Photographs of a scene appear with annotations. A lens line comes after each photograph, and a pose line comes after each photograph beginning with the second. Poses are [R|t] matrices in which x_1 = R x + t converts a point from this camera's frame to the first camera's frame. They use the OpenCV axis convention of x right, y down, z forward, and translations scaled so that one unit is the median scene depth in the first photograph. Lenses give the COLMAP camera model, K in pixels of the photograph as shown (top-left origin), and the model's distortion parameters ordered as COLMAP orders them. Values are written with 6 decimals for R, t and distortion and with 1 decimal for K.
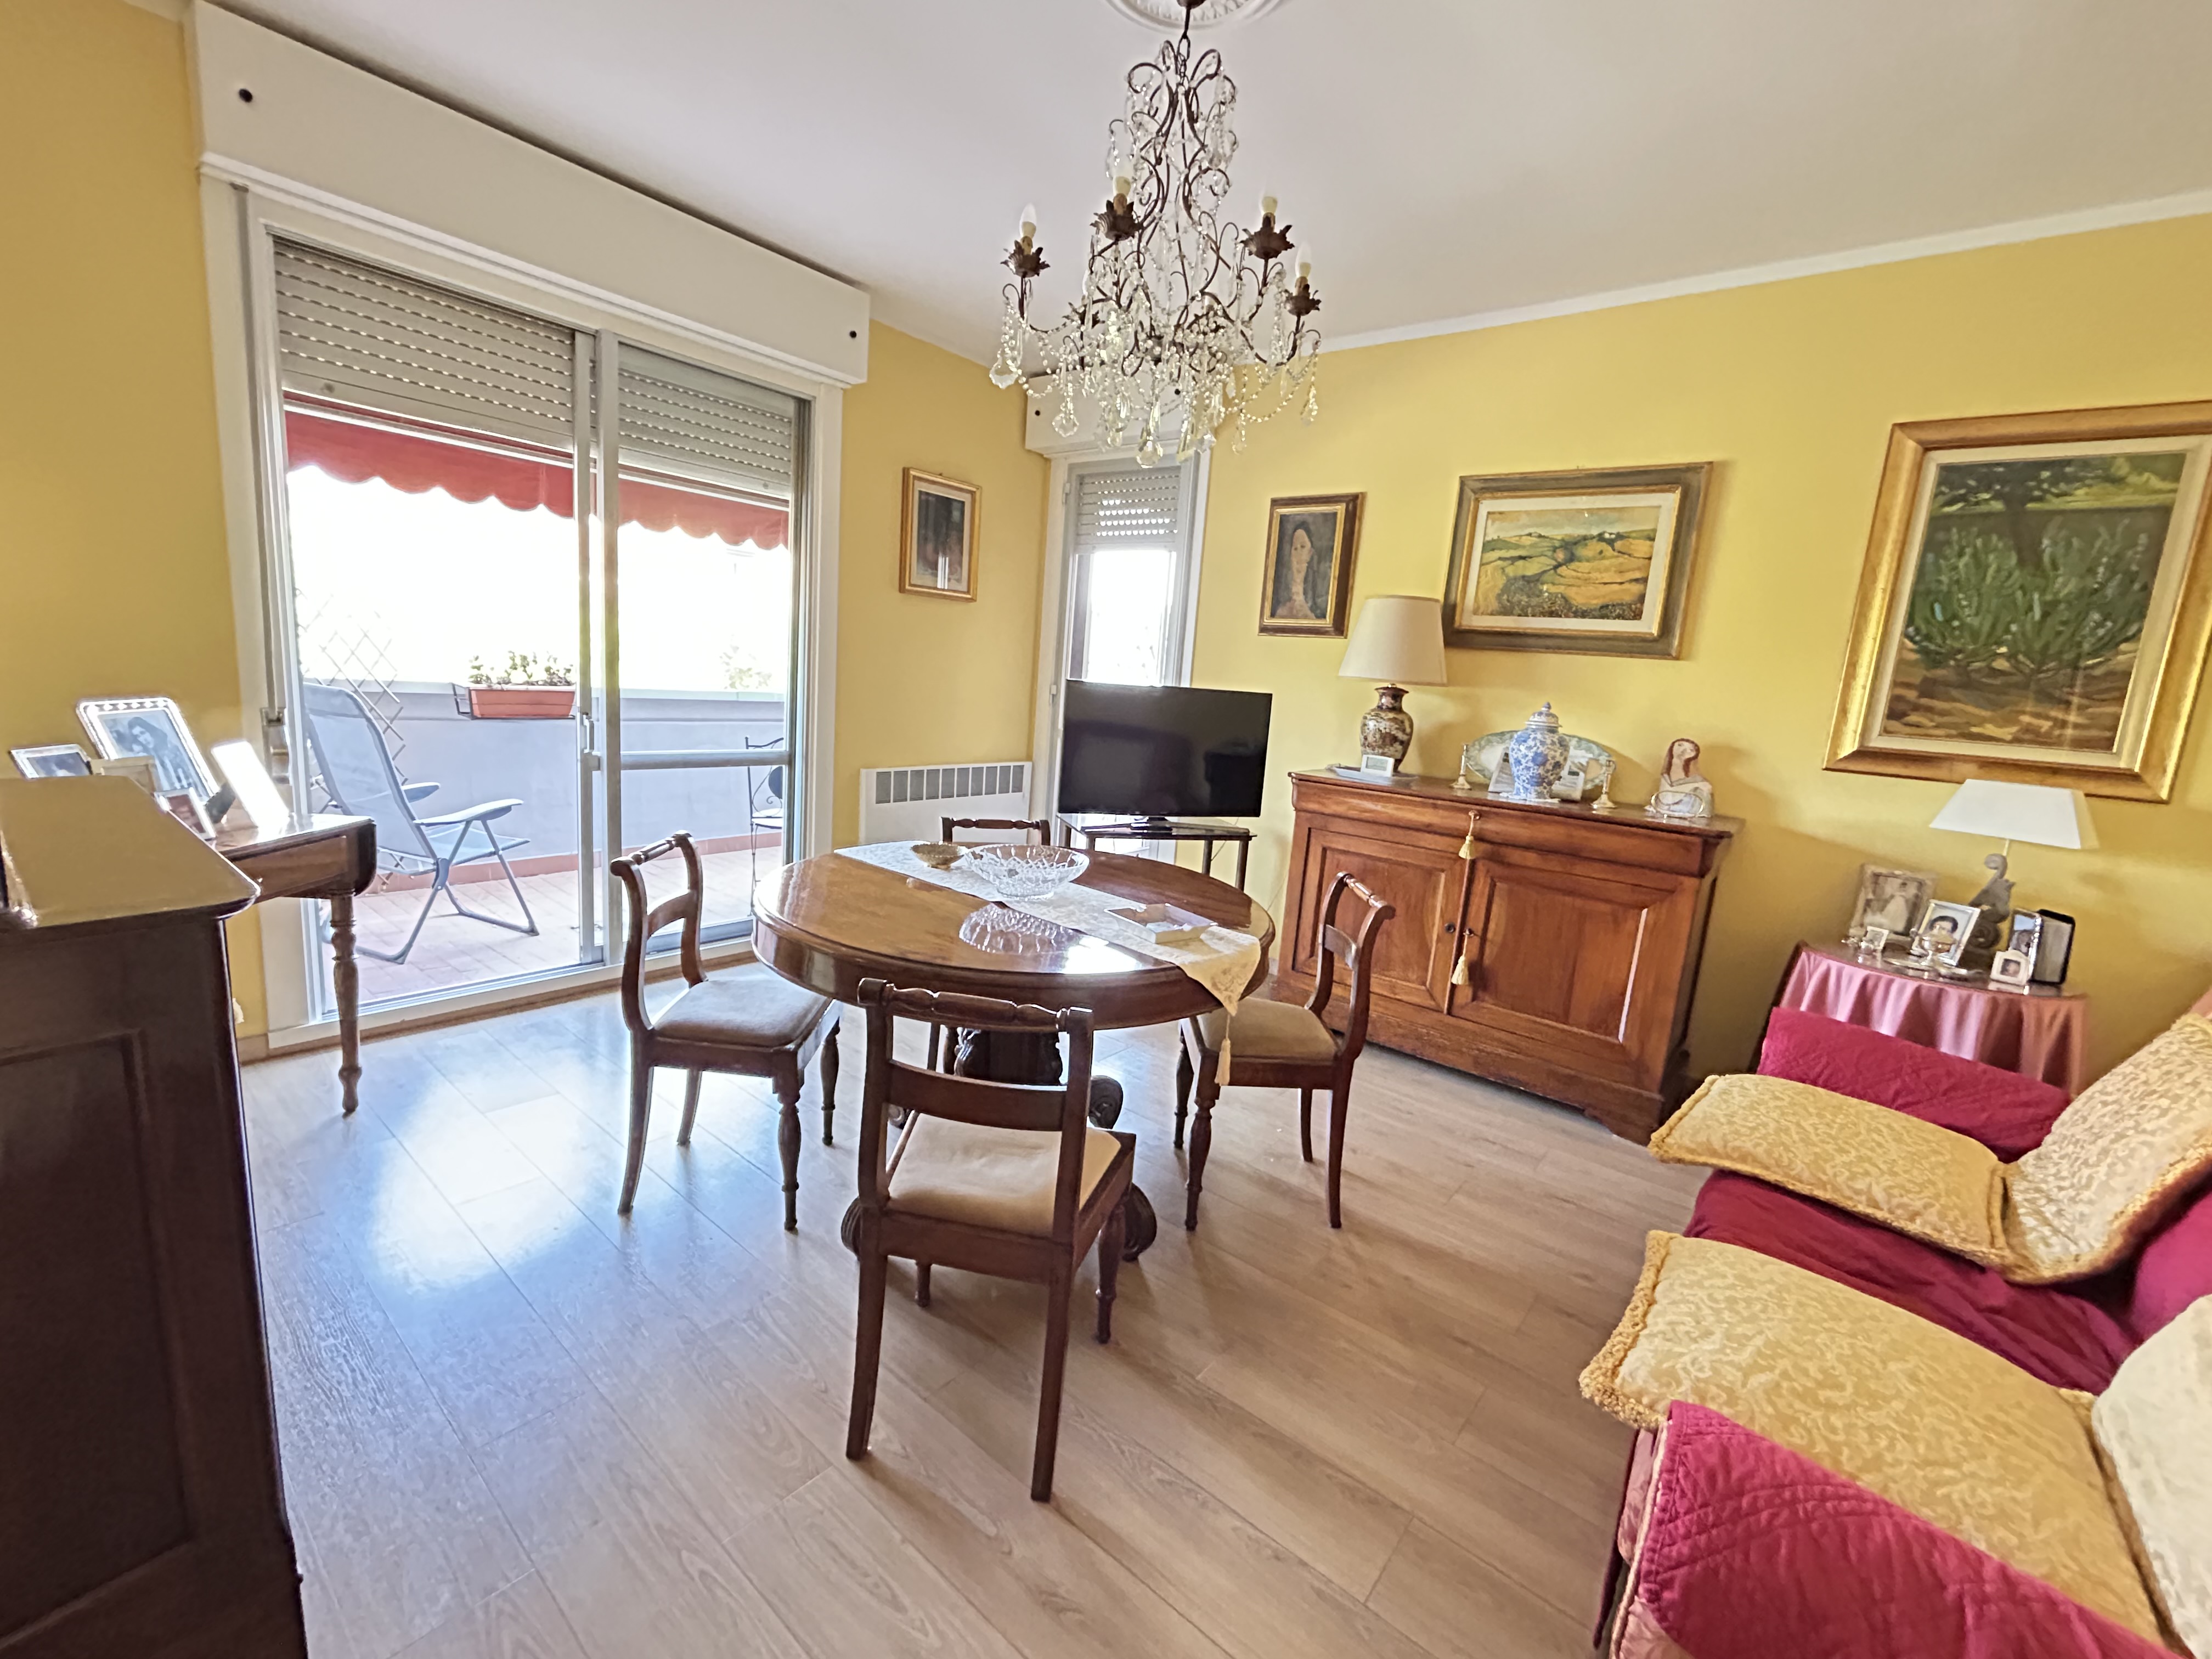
lens RADIAL K [[926.8, 0, 1112.8], [0, 926.8, 826.8], [0, 0, 1]] dist [-0.002806, 0.002107]
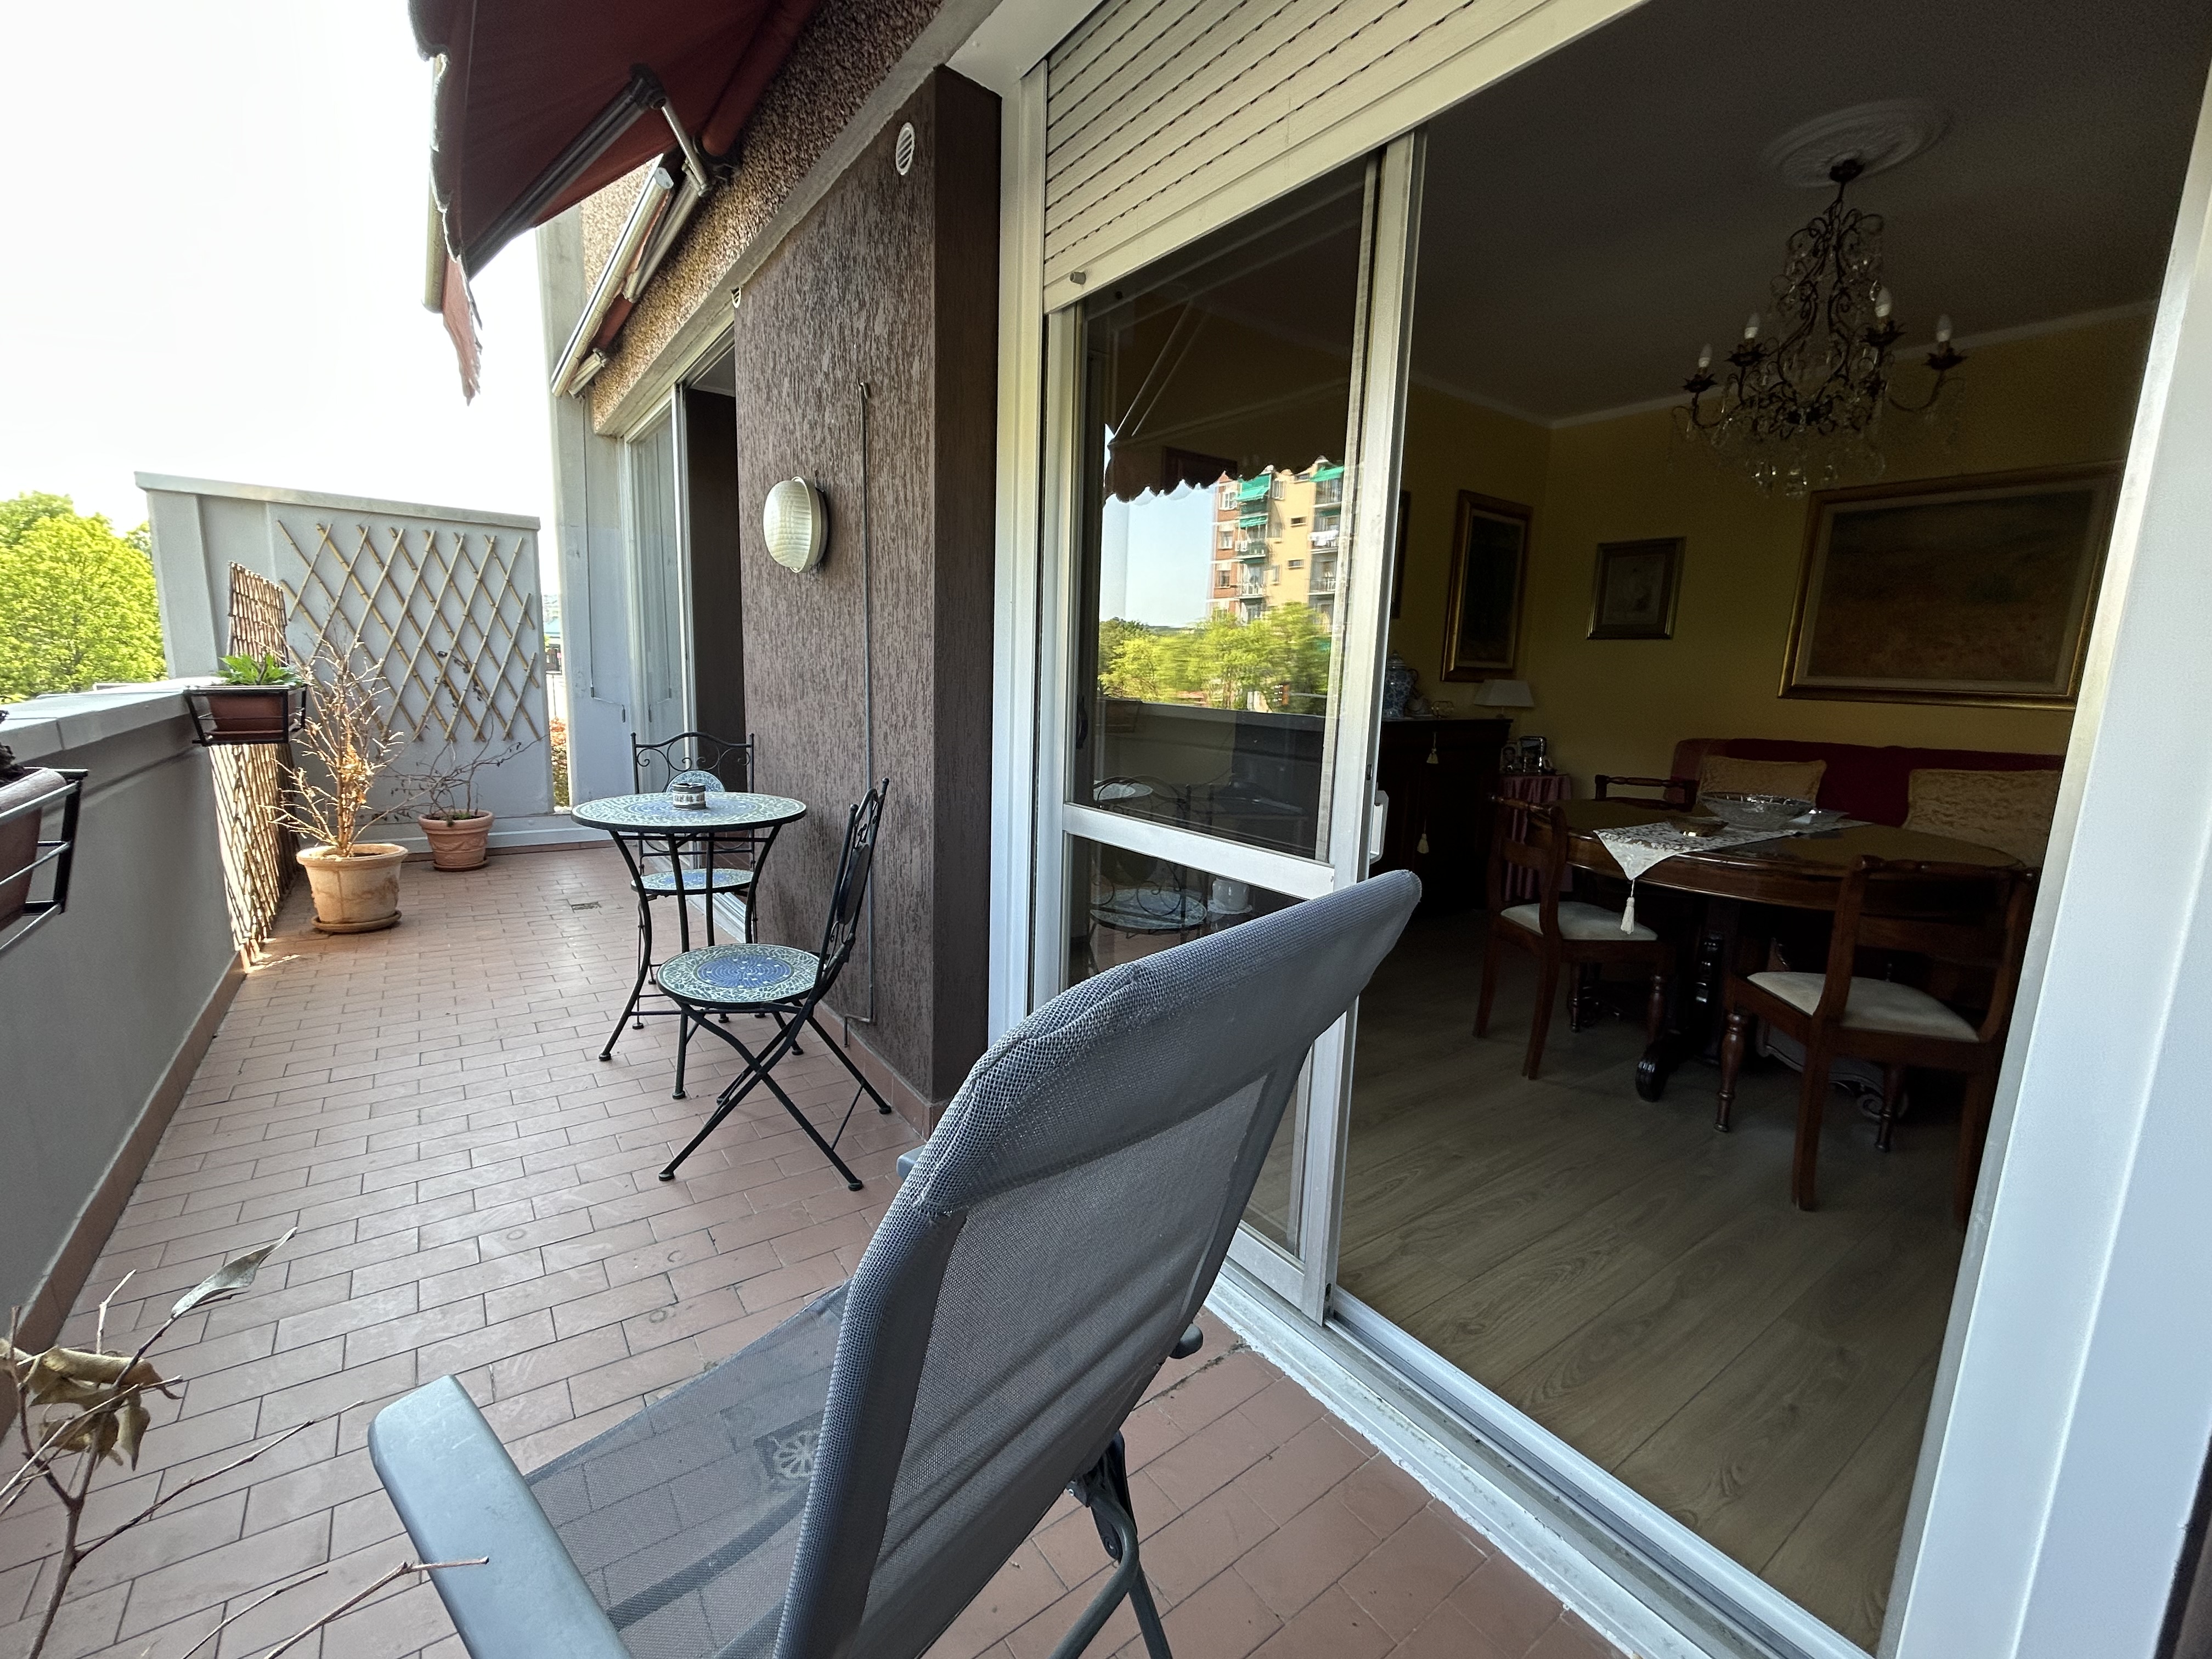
lens RADIAL K [[926.8, 0, 1106.5], [0, 926.8, 824.3], [0, 0, 1]] dist [-0.002806, 0.002107]
pose [[0.272465, -0.222454, 0.936097, -1.097744], [0.146591, 0.971146, 0.188115, -0.215100], [-0.950933, 0.085969, 0.297213, 1.061305]]
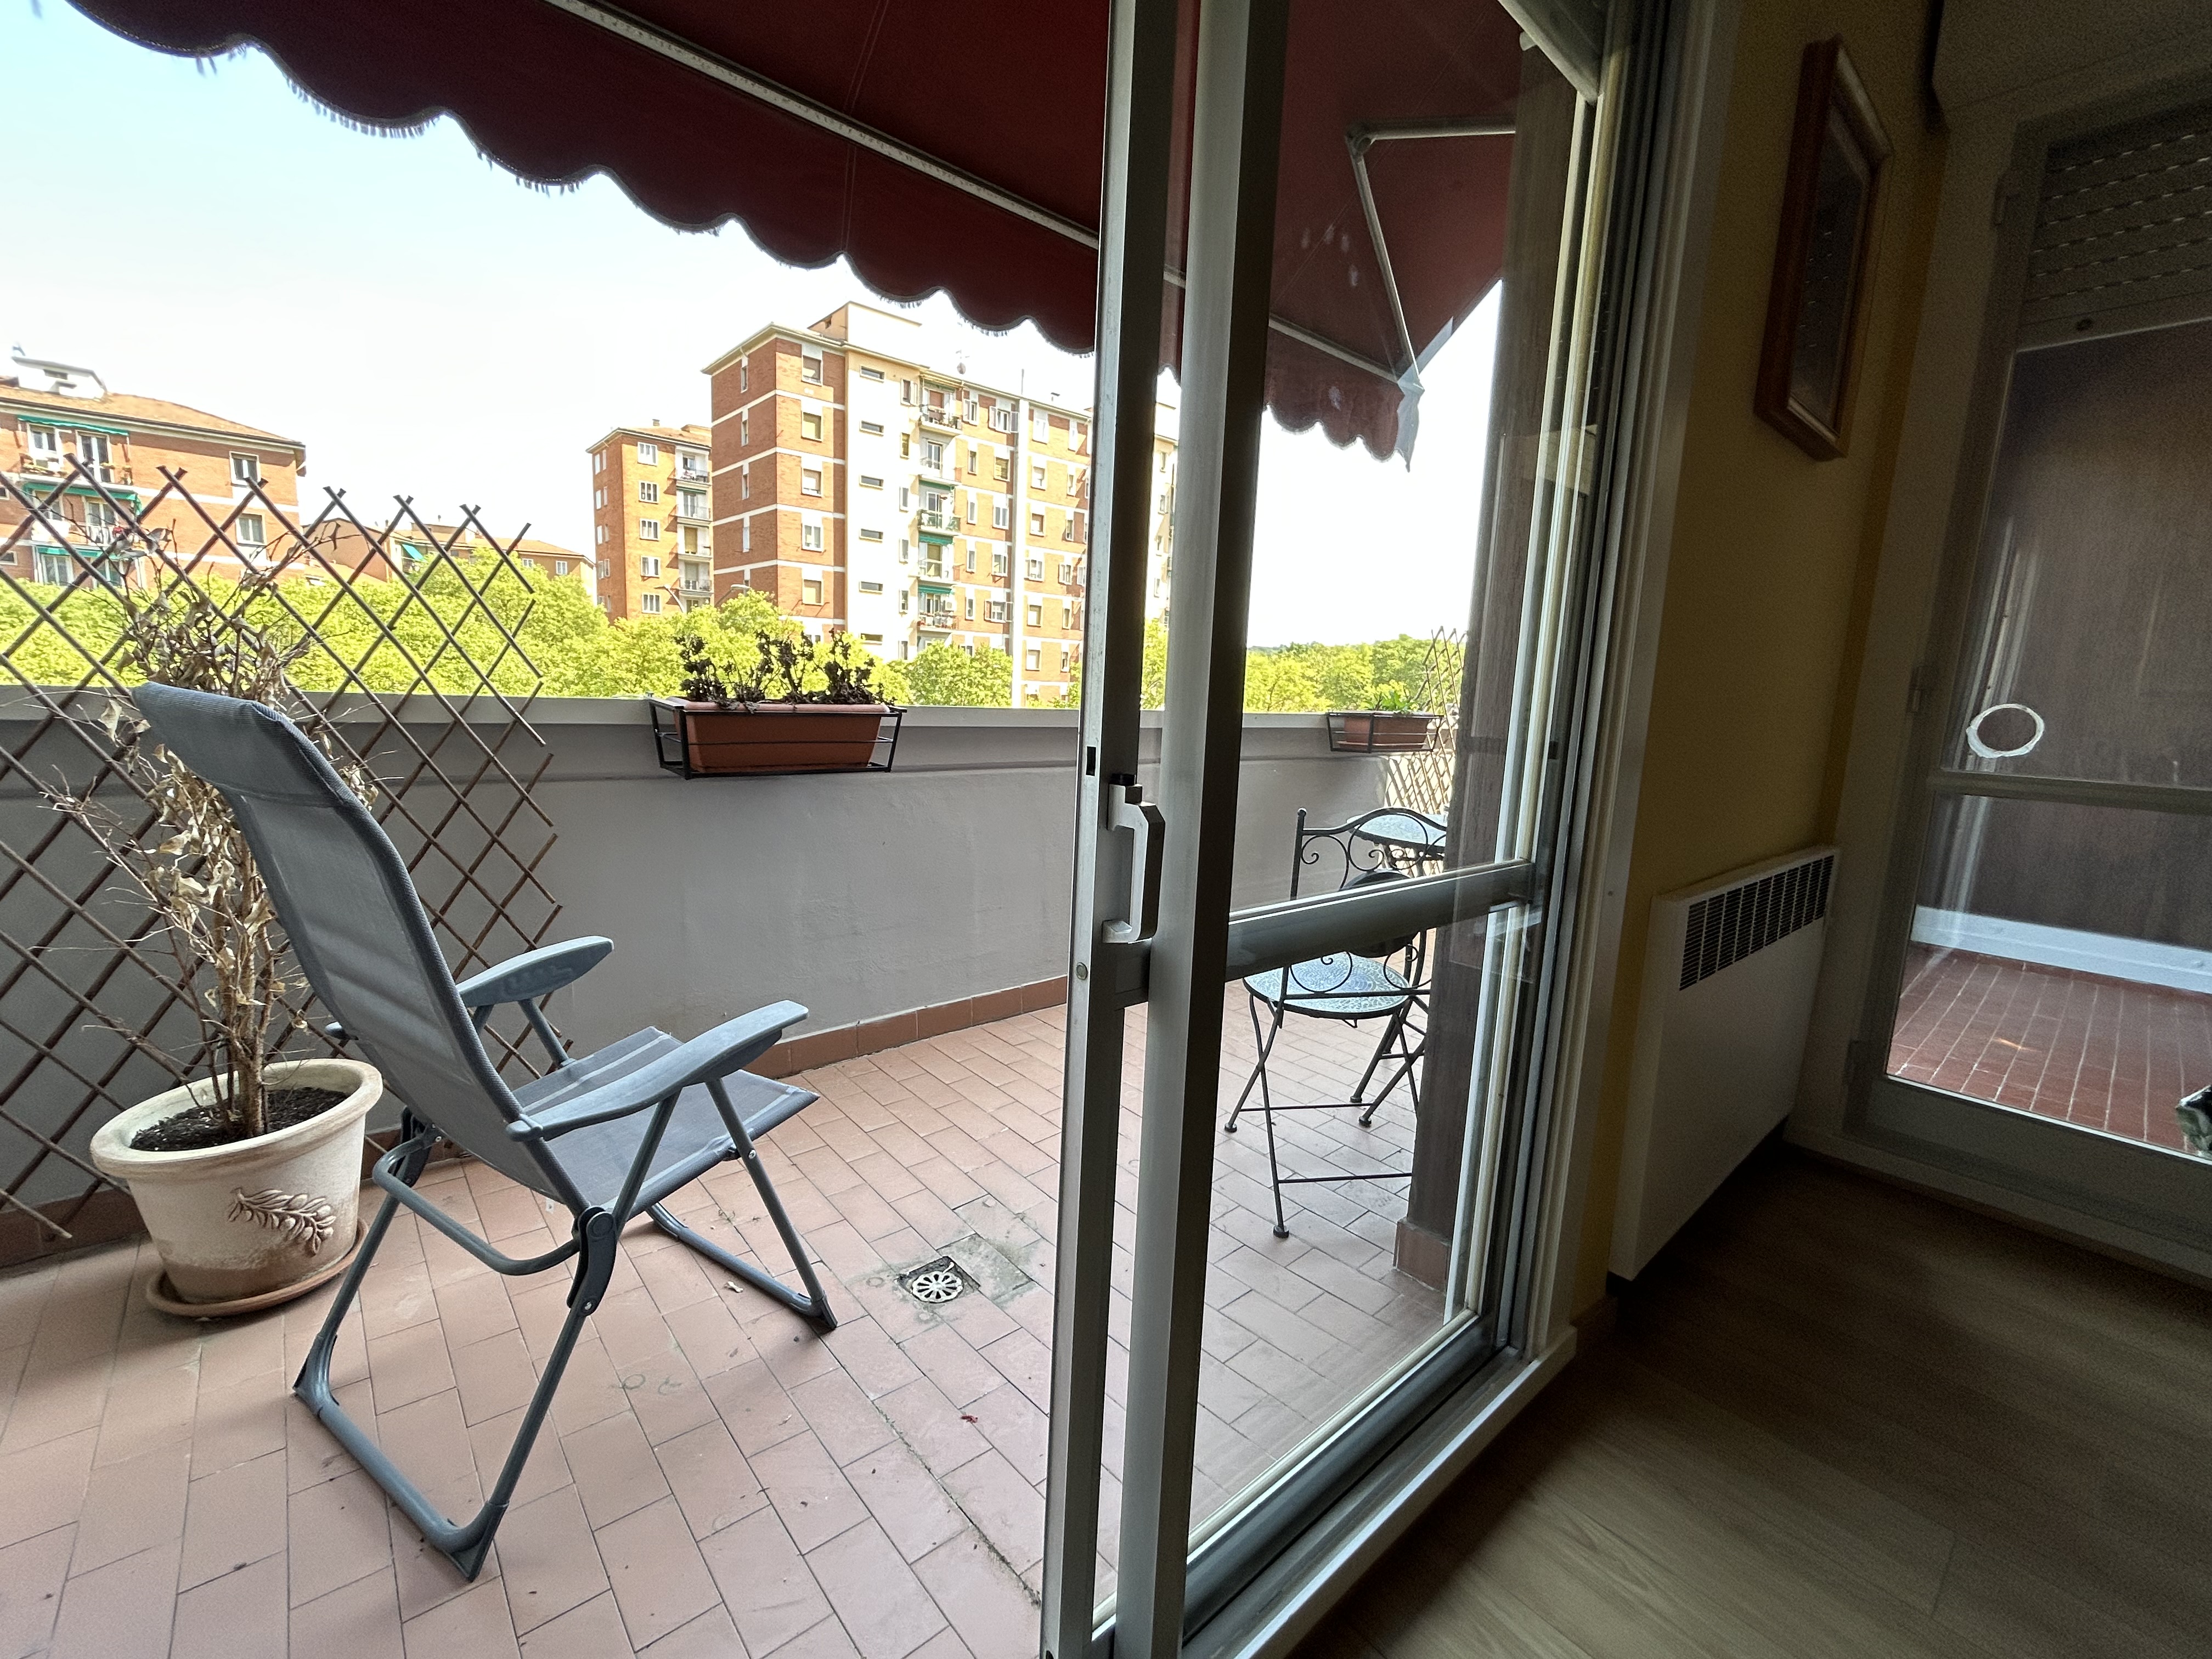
lens RADIAL K [[926.8, 0, 1107.7], [0, 926.8, 830.1], [0, 0, 1]] dist [-0.002806, 0.002107]
pose [[0.983955, -0.005207, -0.178343, -0.571701], [0.000573, 0.999661, -0.026025, -0.110733], [0.178418, 0.025505, 0.983624, 0.827897]]
